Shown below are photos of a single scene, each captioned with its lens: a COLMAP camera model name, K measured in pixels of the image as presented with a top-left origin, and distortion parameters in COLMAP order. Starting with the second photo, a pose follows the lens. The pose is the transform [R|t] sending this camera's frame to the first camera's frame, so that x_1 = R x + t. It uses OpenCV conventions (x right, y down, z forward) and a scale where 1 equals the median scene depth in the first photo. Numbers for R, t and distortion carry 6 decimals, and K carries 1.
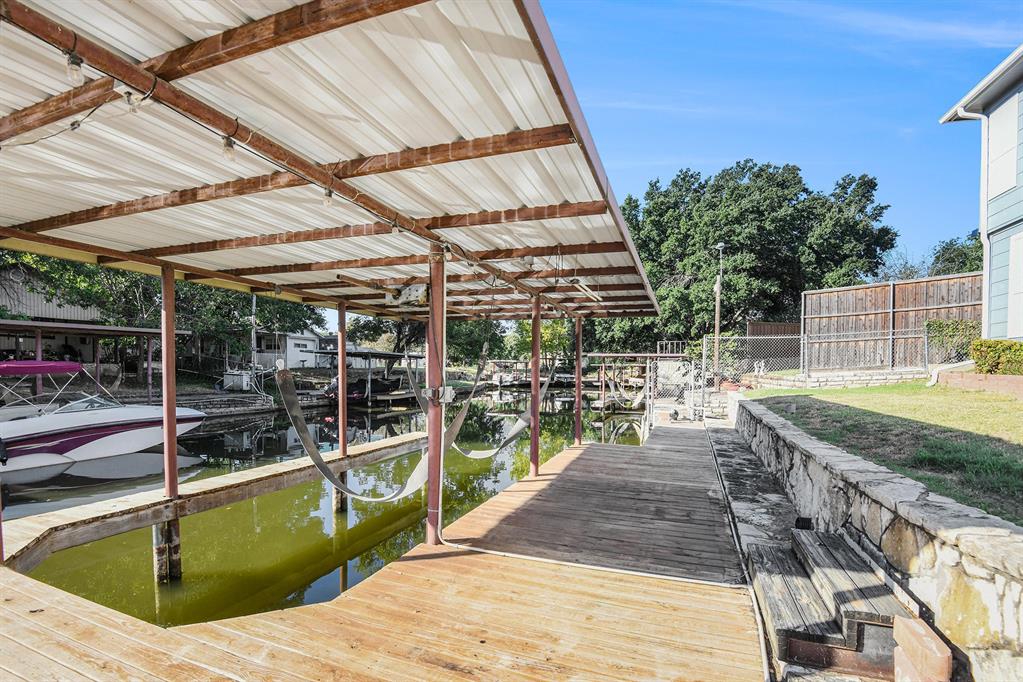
lens RADIAL K [[478.7, 0, 494.7], [0, 478.7, 349.0], [0, 0, 1]] dist [-0.004185, -0.028155]
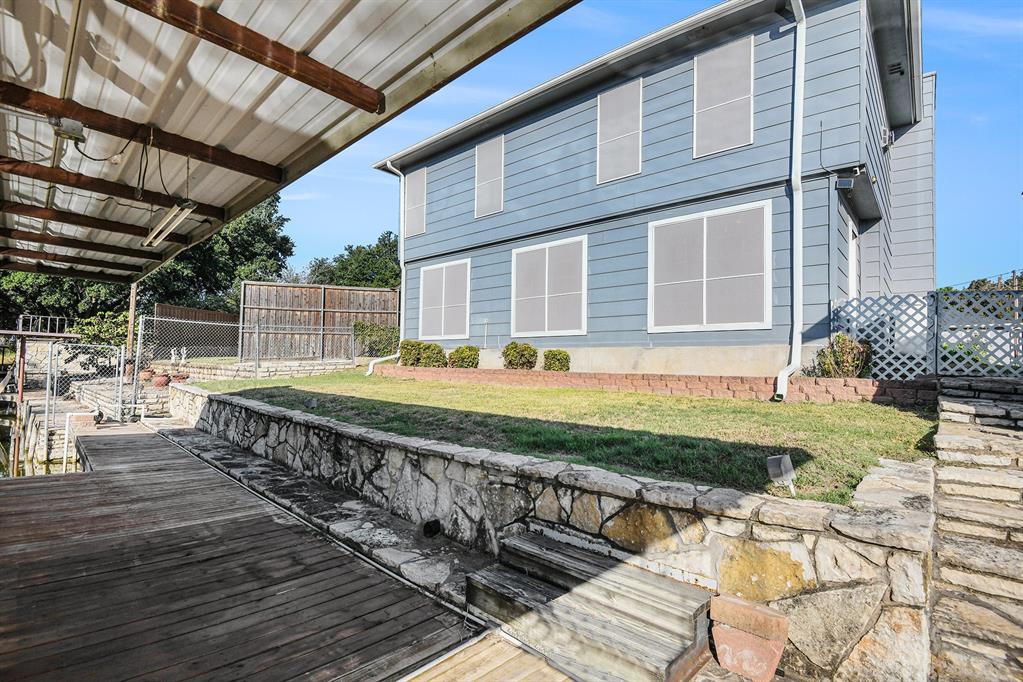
lens RADIAL K [[466.5, 0, 511.5], [0, 466.5, 341.0], [0, 0, 1]] dist [-0.041785, -0.000462]
pose [[0.356198, 0.050684, 0.933035, -0.056111], [-0.058826, 0.997763, -0.031743, 0.004160], [-0.932557, -0.043580, 0.358383, 0.166285]]
